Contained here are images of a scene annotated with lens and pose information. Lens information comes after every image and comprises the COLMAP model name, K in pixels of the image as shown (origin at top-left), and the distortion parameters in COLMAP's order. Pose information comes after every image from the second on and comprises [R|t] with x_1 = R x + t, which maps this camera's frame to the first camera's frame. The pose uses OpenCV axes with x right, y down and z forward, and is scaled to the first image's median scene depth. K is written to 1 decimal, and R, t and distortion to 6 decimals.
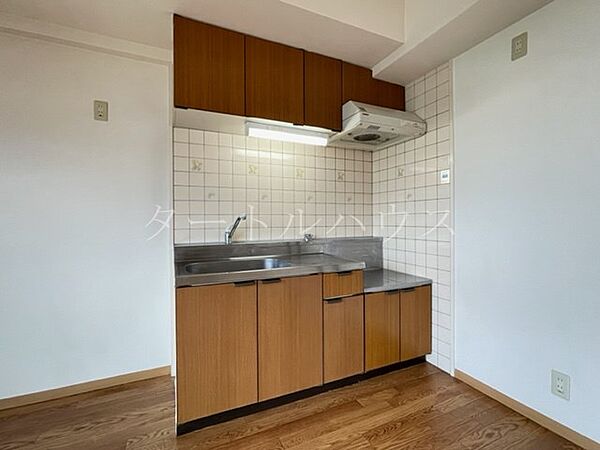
lens RADIAL K [[269.3, 0, 298.0], [0, 269.3, 221.2], [0, 0, 1]] dist [-0.003308, -0.000227]
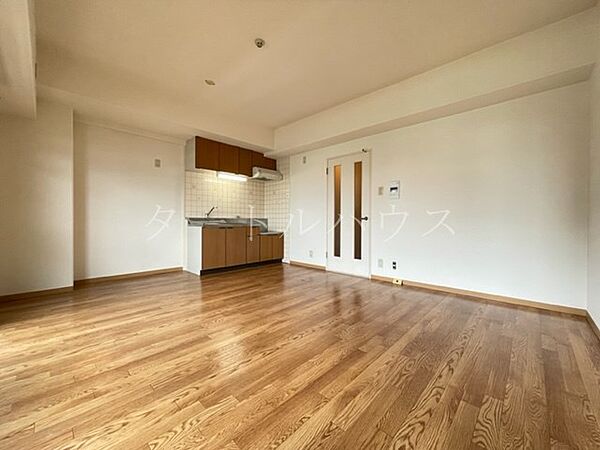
lens RADIAL K [[243.2, 0, 298.4], [0, 243.2, 222.3], [0, 0, 1]] dist [0.002440, 0.000777]
pose [[0.928749, 0.010329, 0.370565, -0.302992], [-0.009143, 0.999946, -0.004956, 0.124370], [-0.370596, 0.001215, 0.928793, -1.413613]]
